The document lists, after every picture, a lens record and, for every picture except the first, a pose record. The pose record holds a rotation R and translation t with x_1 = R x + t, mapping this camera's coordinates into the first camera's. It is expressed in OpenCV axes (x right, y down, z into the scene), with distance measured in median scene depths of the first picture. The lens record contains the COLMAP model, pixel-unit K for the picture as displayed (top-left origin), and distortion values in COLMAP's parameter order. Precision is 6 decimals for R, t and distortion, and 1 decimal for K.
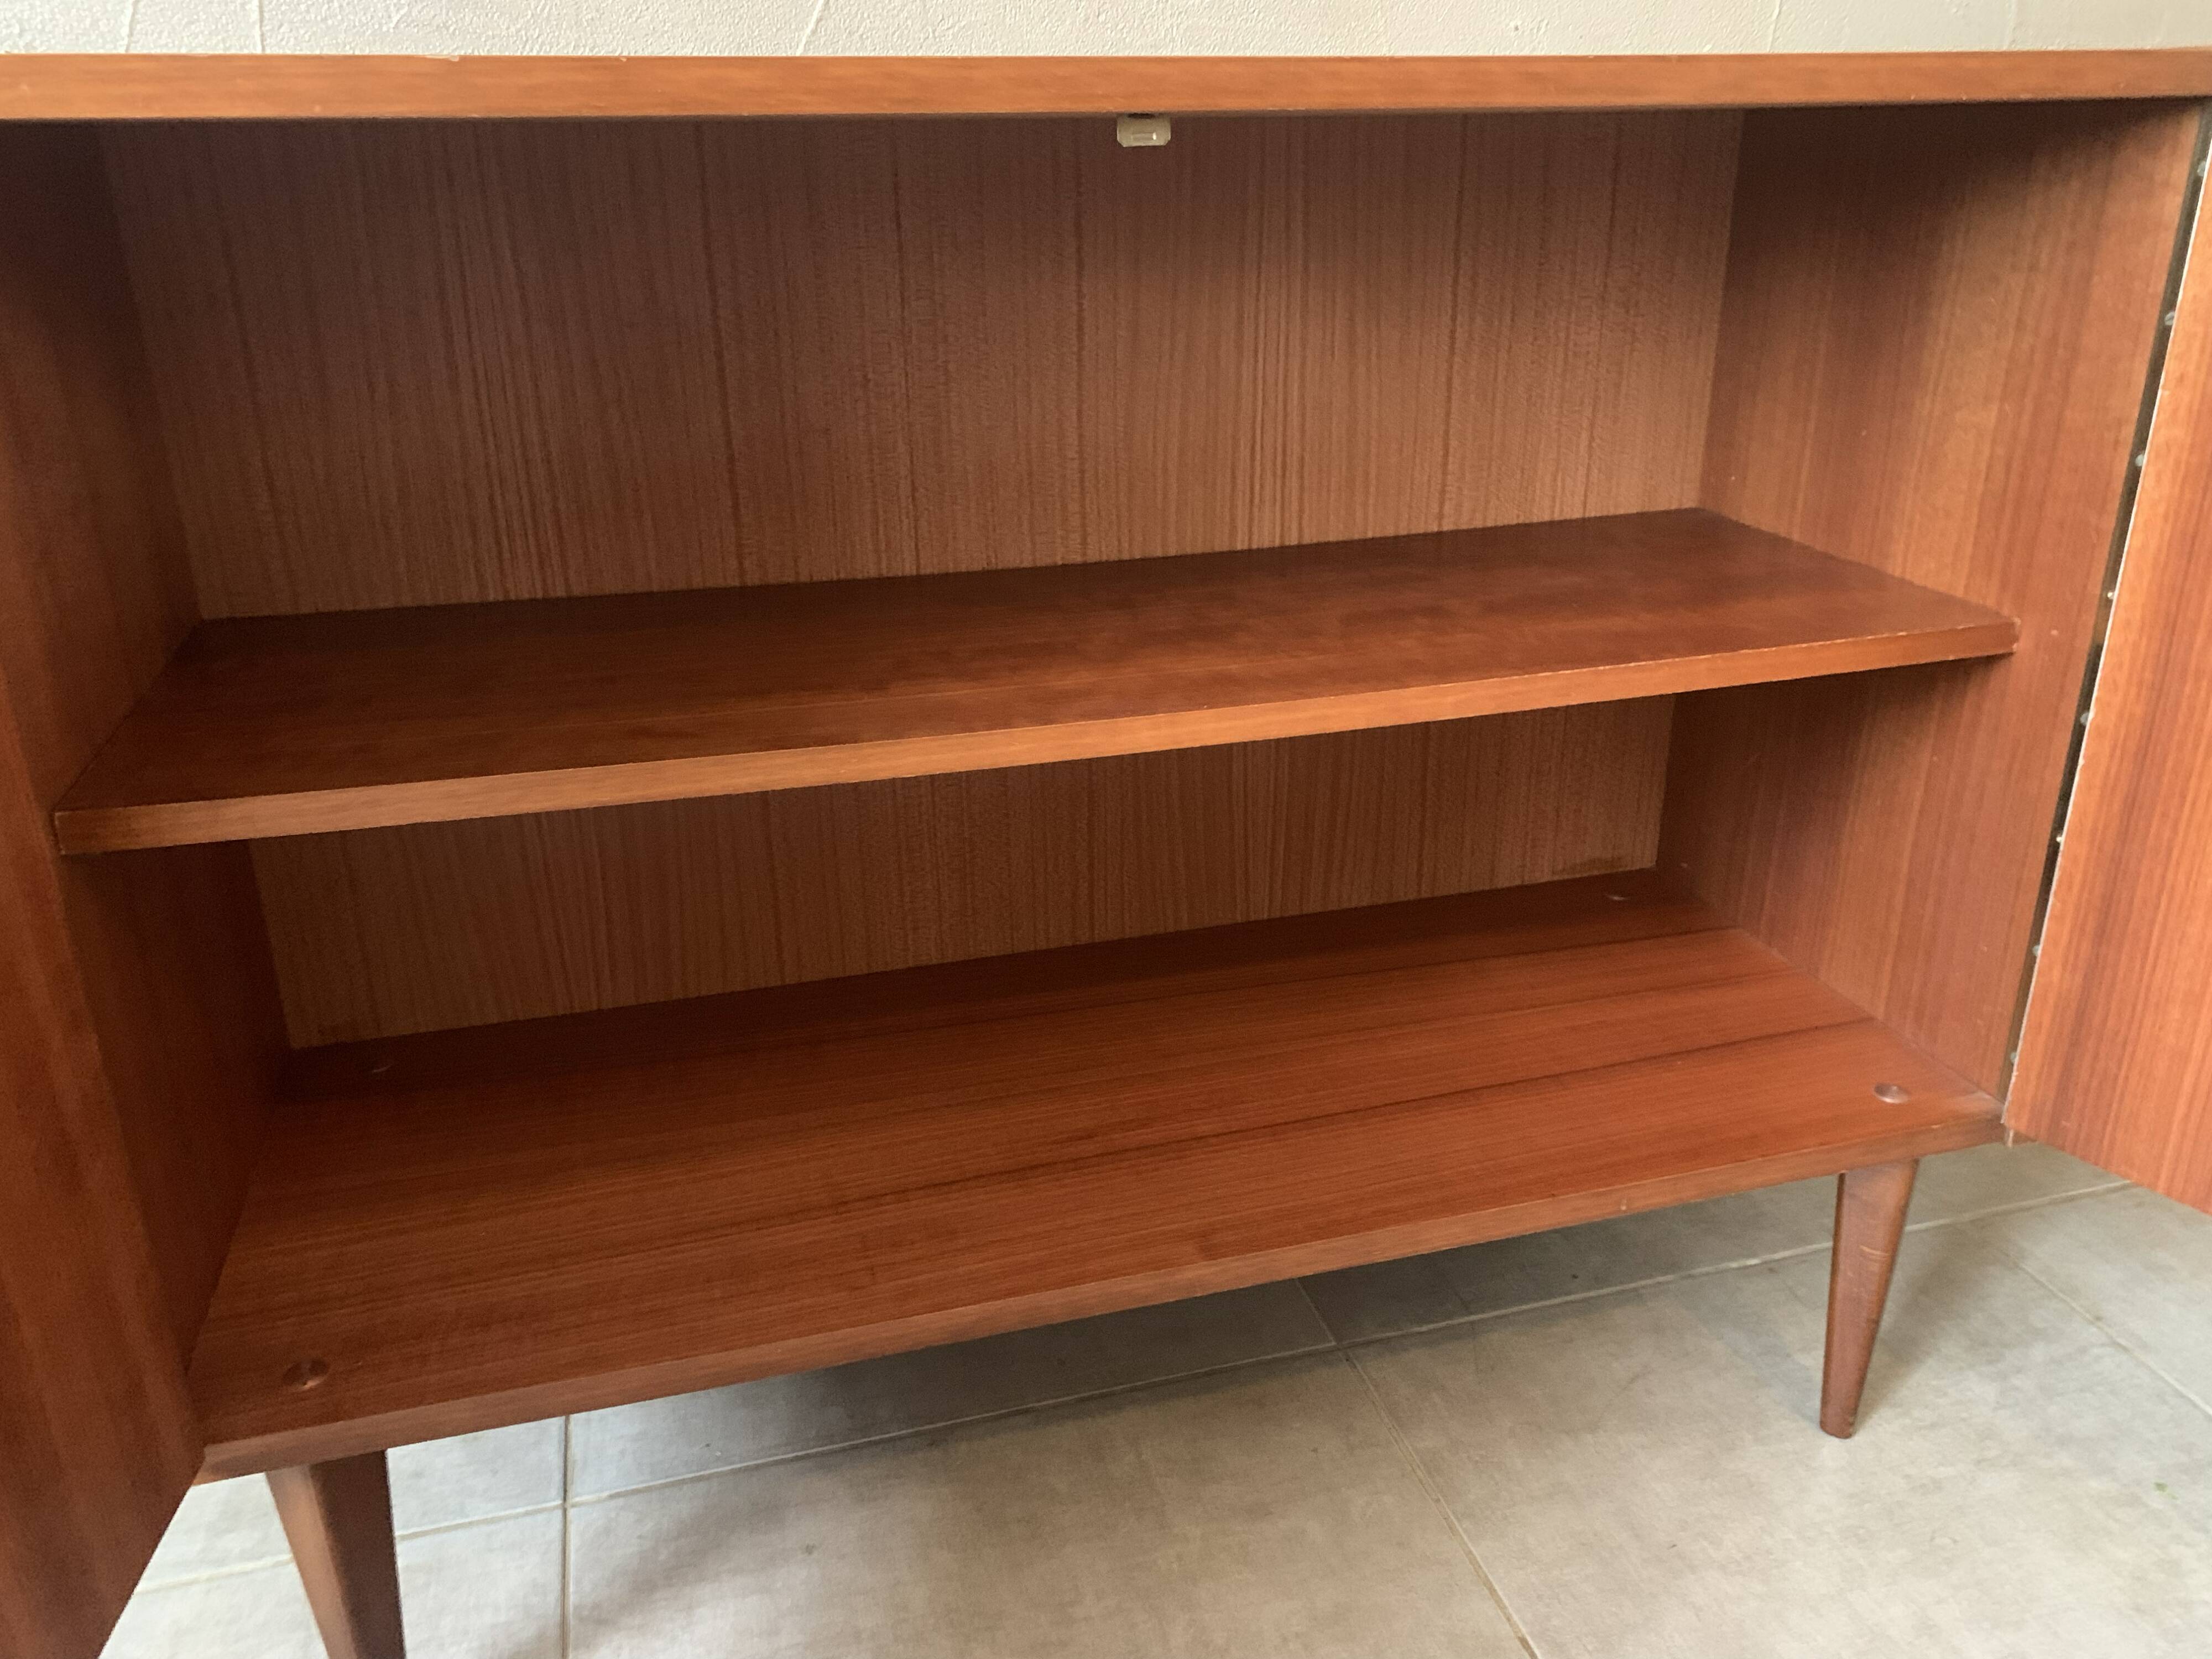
lens RADIAL K [[1711.5, 0, 1099.2], [0, 1711.5, 802.7], [0, 0, 1]] dist [-0.000093, 0.006670]
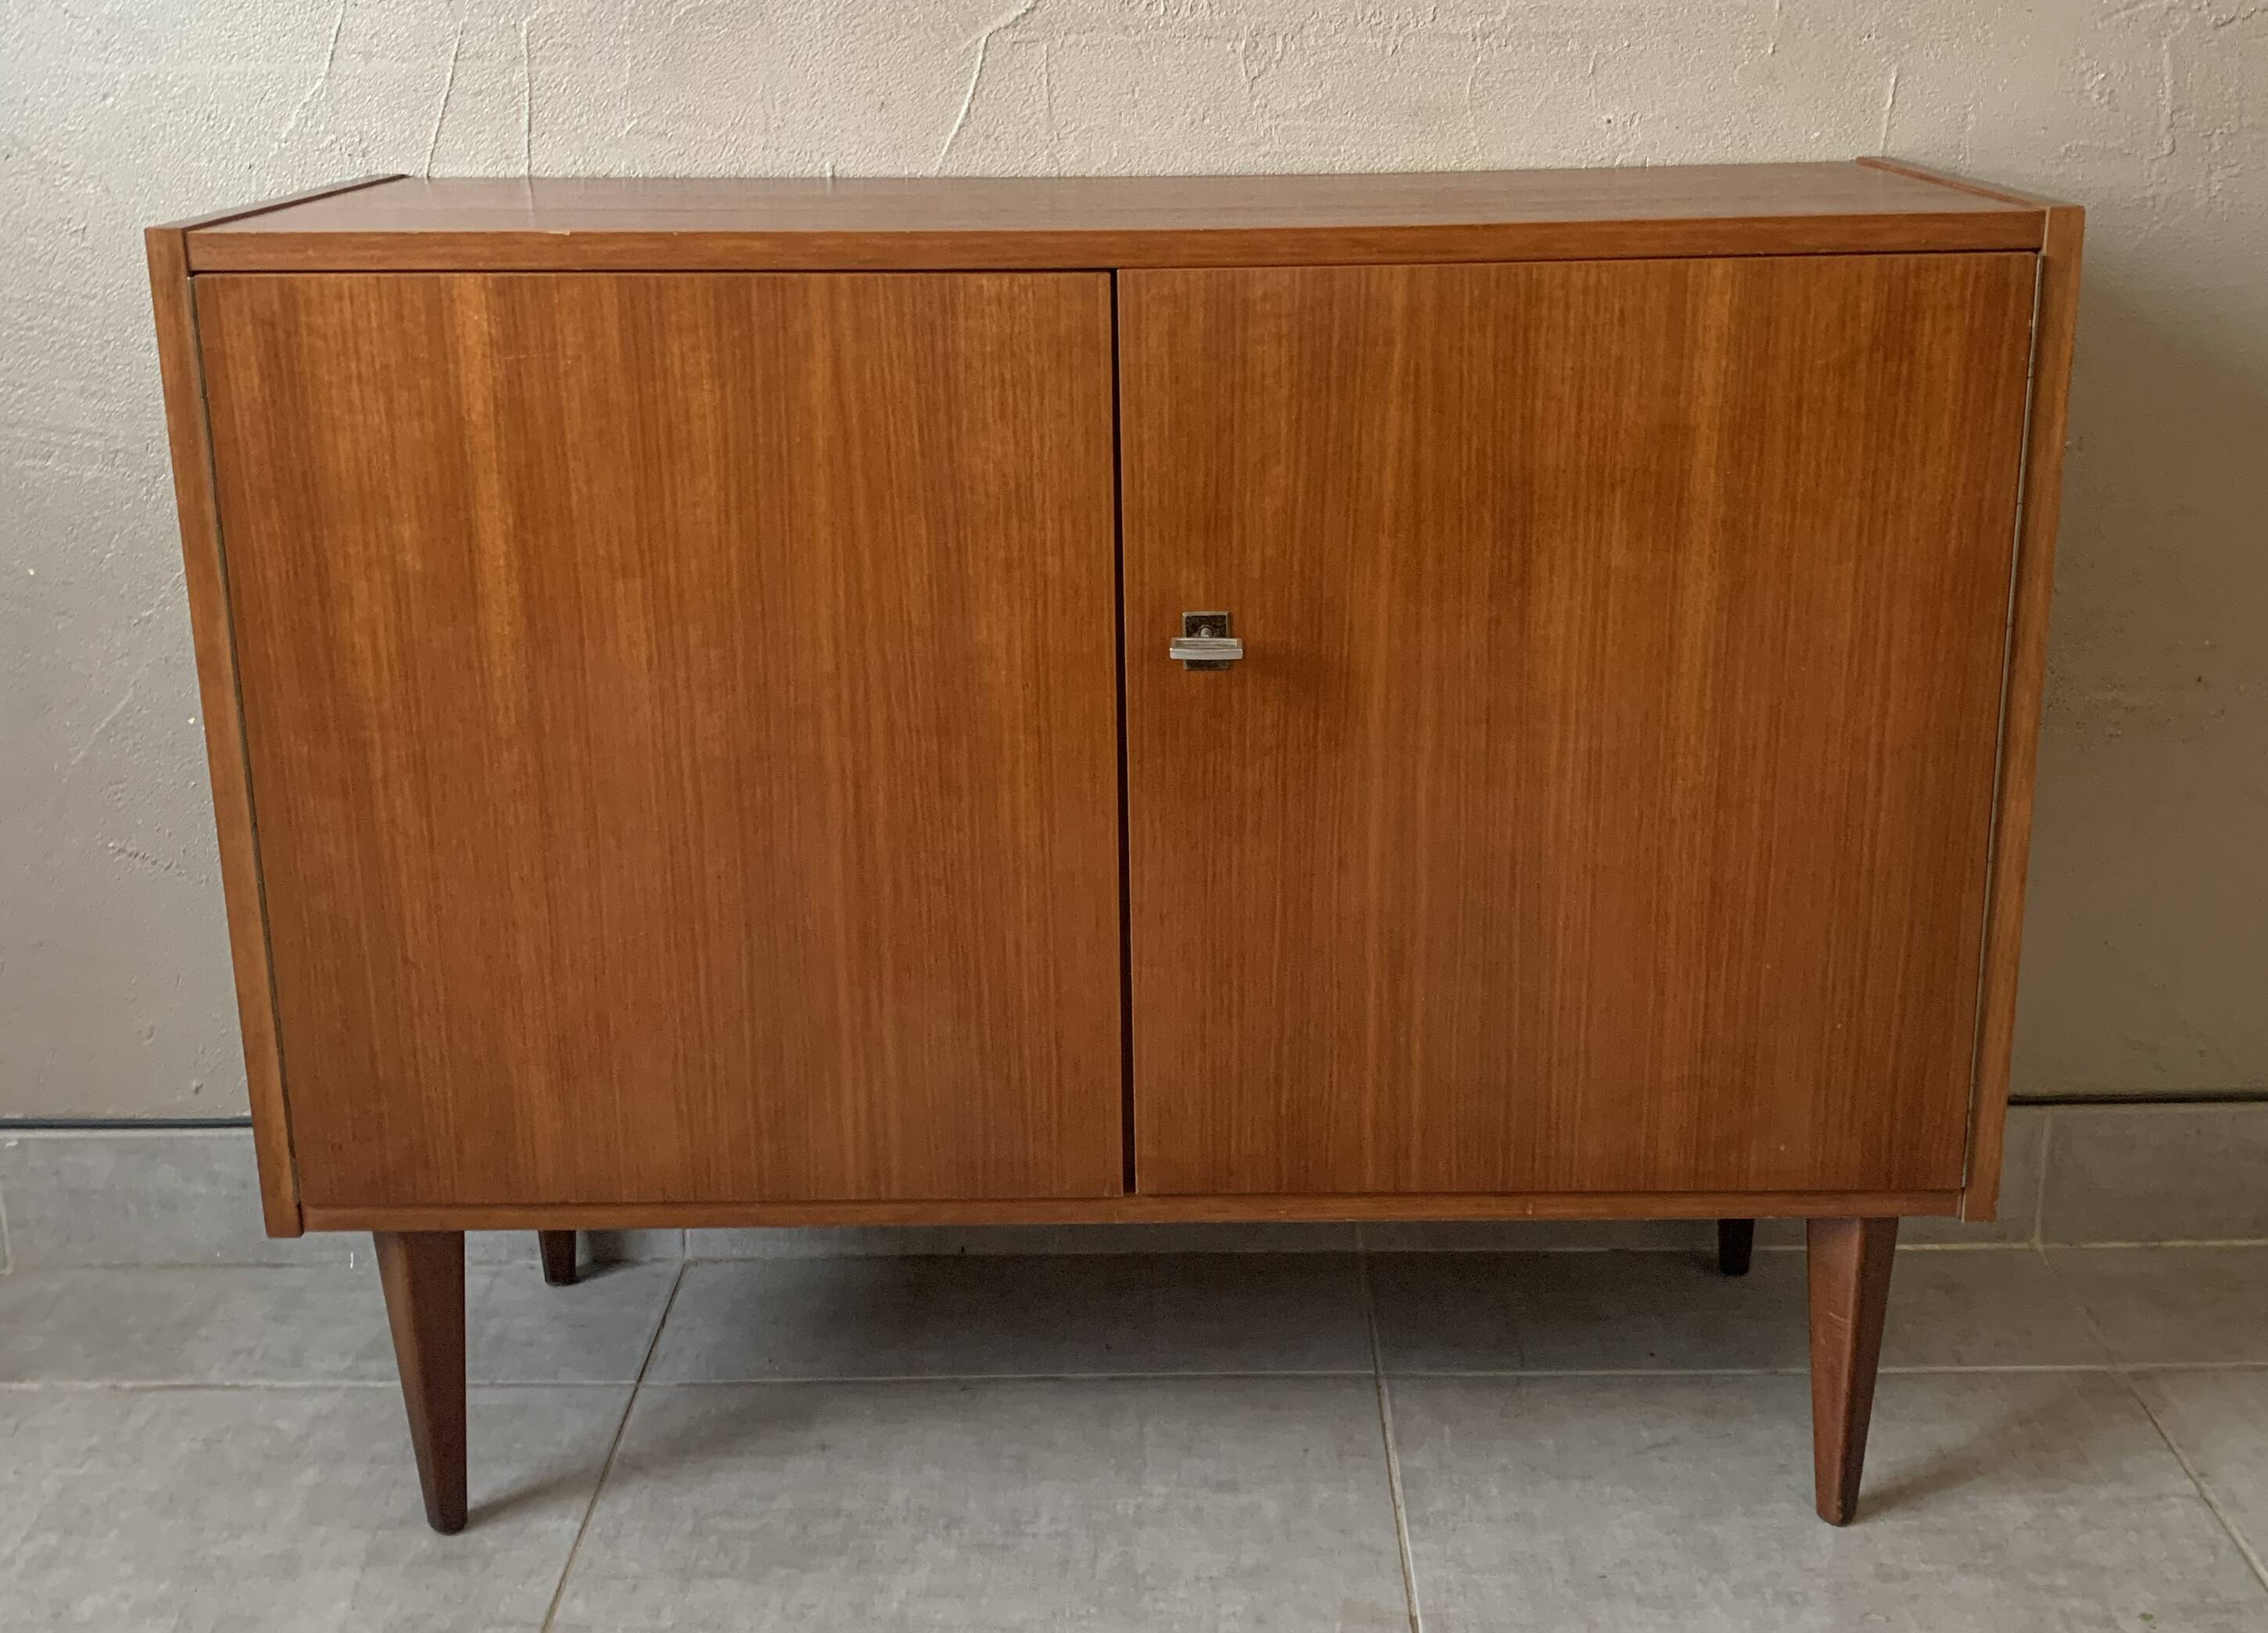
lens RADIAL K [[2403.1, 0, 1178.8], [0, 2403.1, 661.8], [0, 0, 1]] dist [0.156373, -0.445984]
pose [[0.962404, 0.074170, -0.261300, 0.434819], [-0.099694, 0.991312, -0.085802, 0.042532], [0.252666, 0.108626, 0.961437, -0.527405]]
